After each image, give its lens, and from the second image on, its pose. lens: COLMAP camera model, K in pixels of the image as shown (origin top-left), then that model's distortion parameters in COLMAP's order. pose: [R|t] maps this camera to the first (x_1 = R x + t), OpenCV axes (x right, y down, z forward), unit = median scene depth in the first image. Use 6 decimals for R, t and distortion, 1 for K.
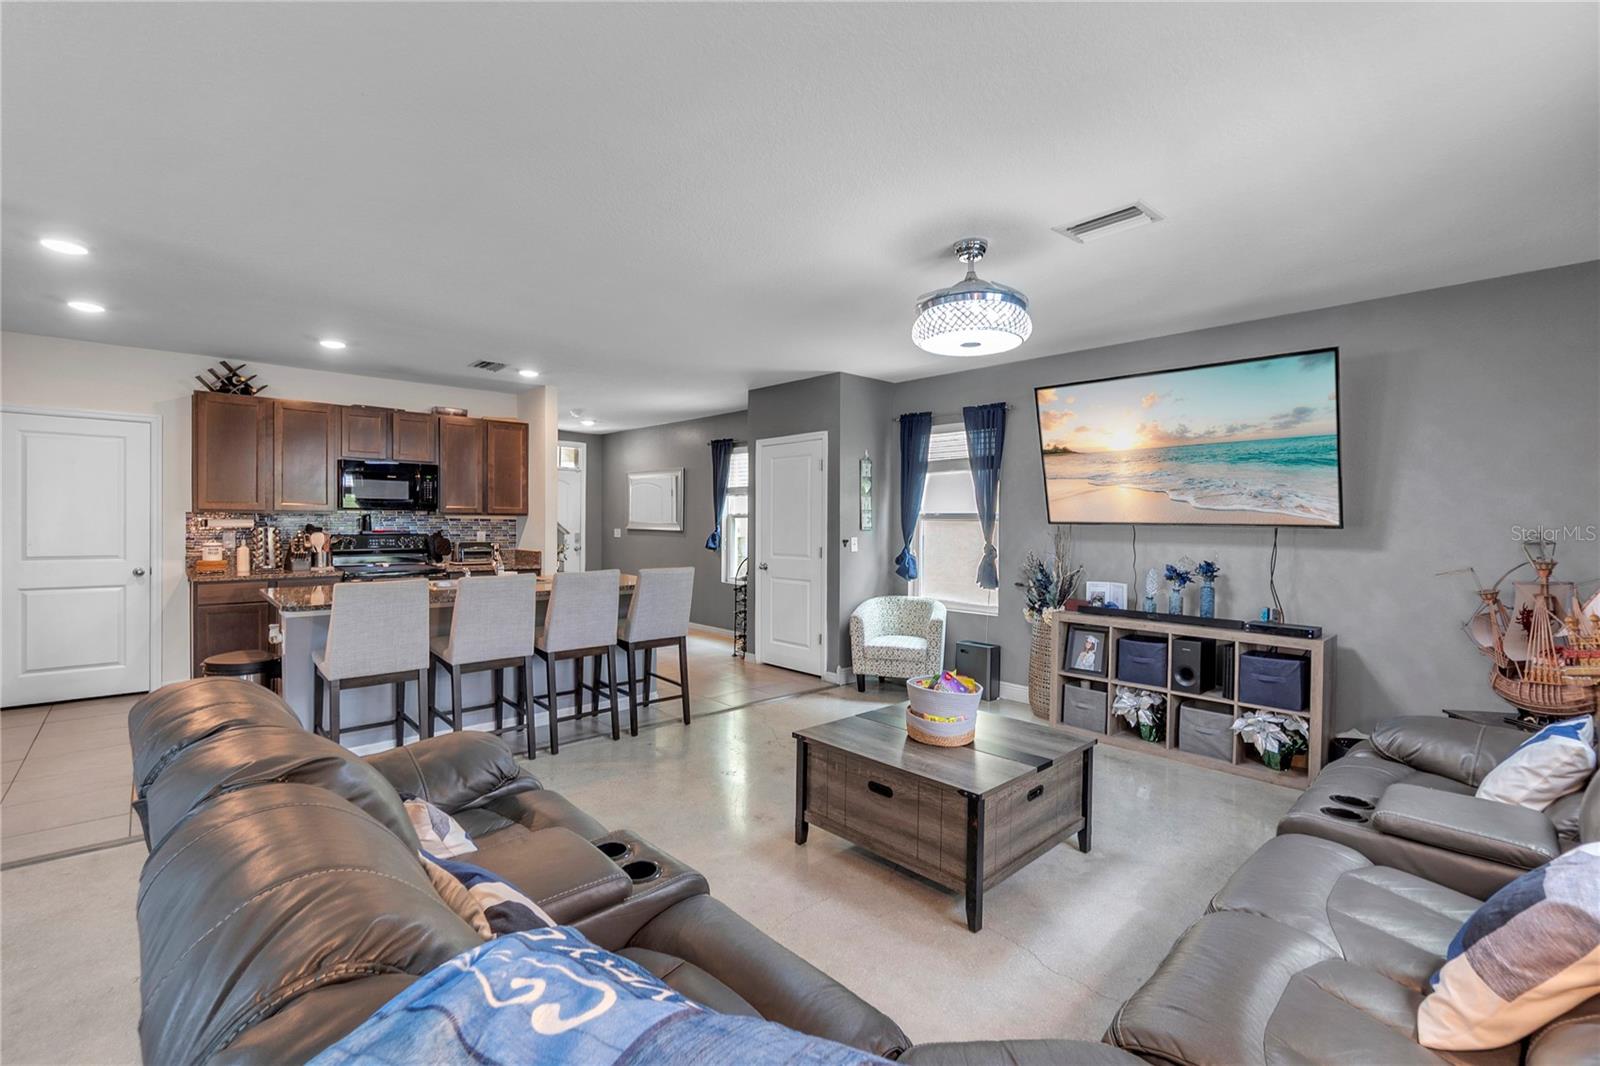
lens RADIAL K [[698.2, 0, 799.9], [0, 698.2, 531.4], [0, 0, 1]] dist [-0.004512, 0.000039]
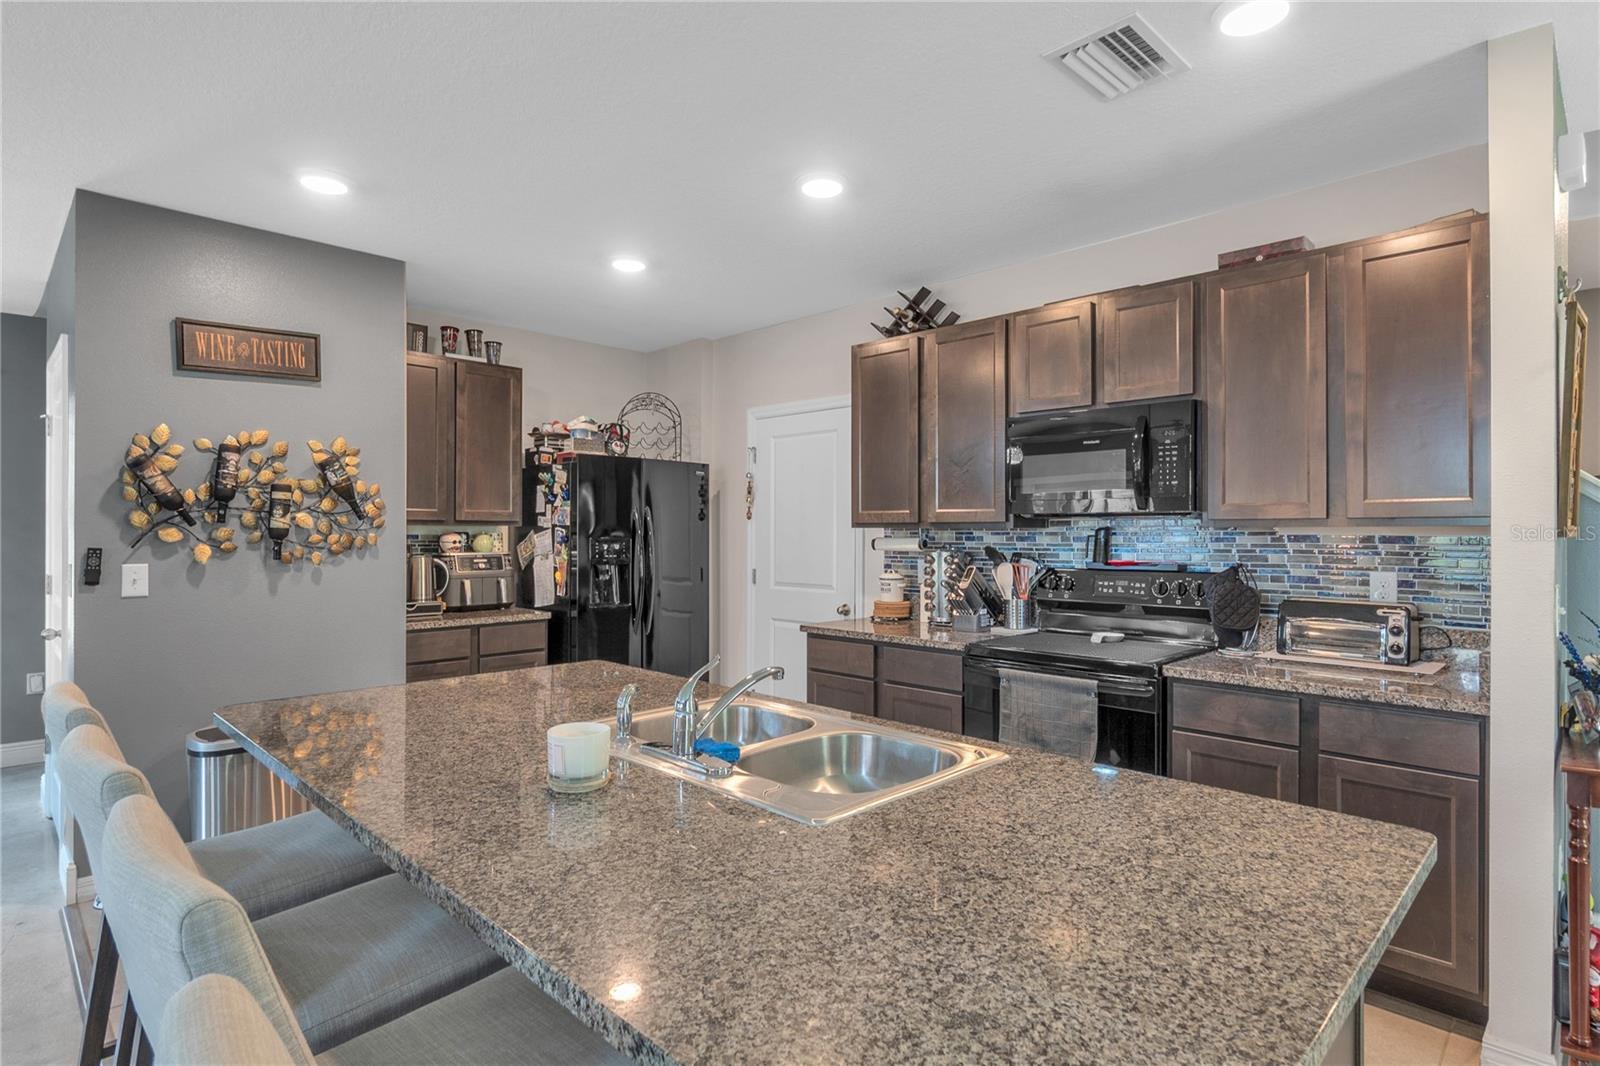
lens RADIAL K [[826.3, 0, 792.5], [0, 826.3, 534.8], [0, 0, 1]] dist [-0.005148, -0.000582]
pose [[0.046900, -0.007632, -0.998870, -0.072973], [-0.016190, 0.999834, -0.008400, -0.011734], [0.998768, 0.016565, 0.046768, 0.805074]]
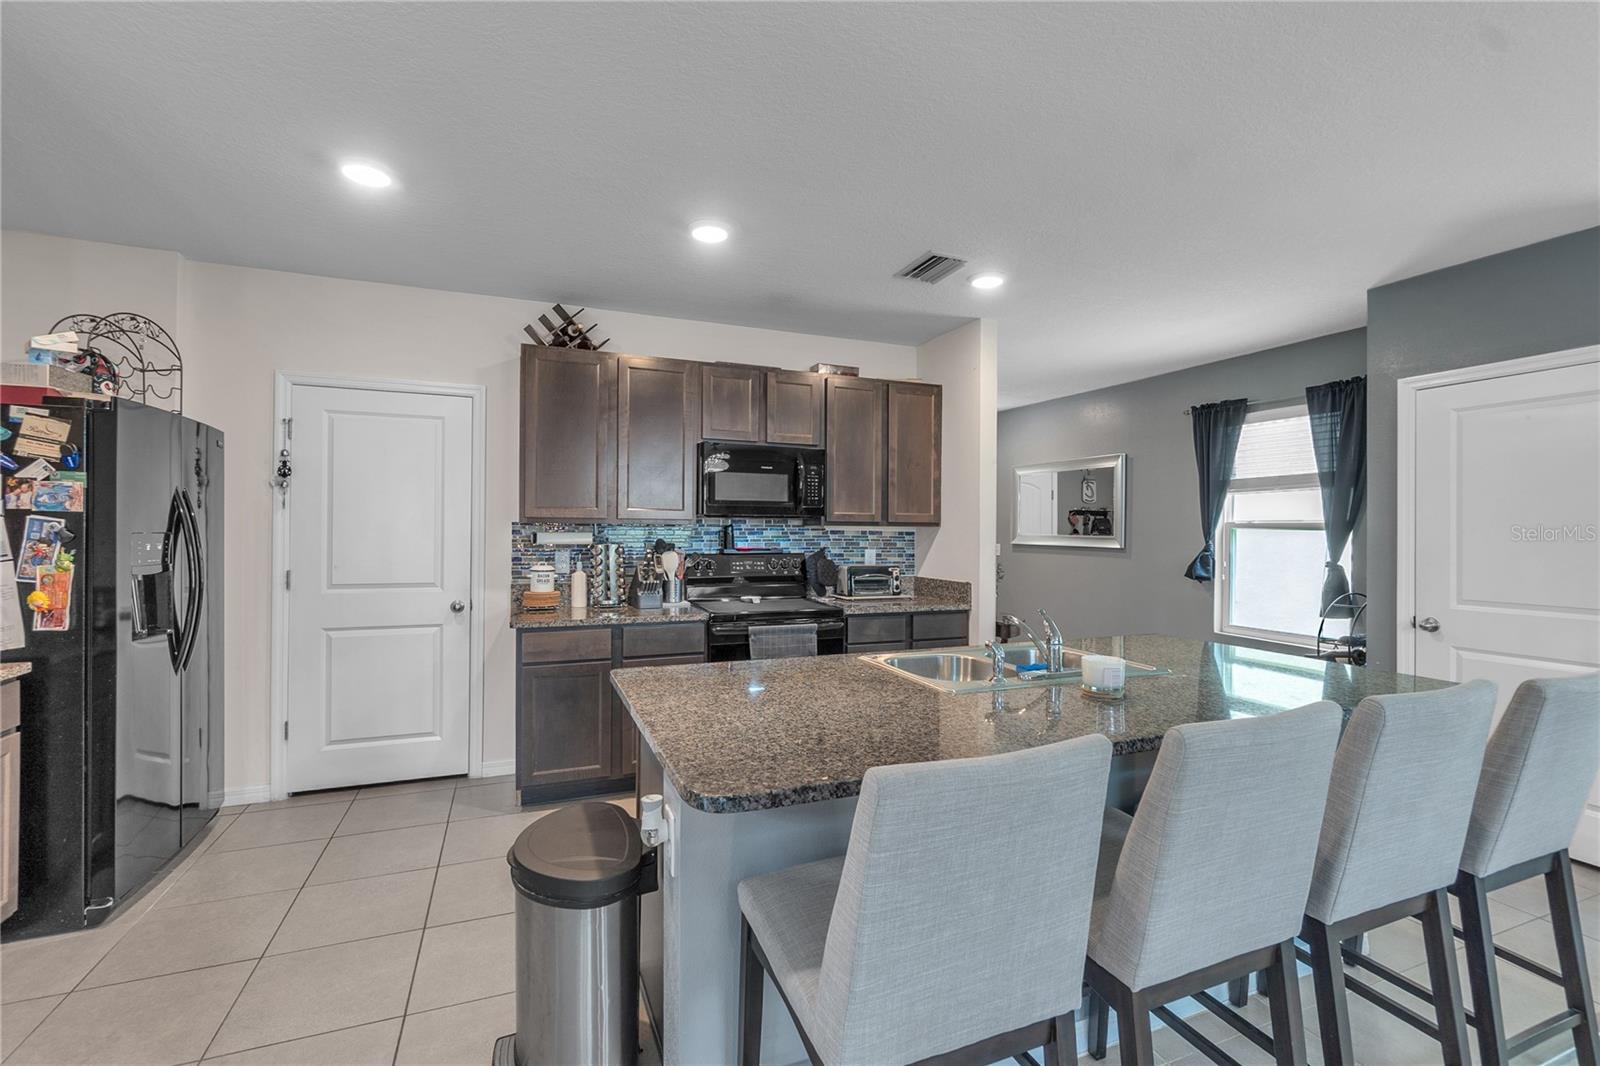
lens RADIAL K [[698.2, 0, 810.5], [0, 698.2, 534.7], [0, 0, 1]] dist [-0.004512, 0.000039]
pose [[0.940904, 0.001213, -0.338672, -0.332093], [-0.004365, 0.999954, -0.008545, -0.009639], [0.338646, 0.009519, 0.940866, 0.405042]]
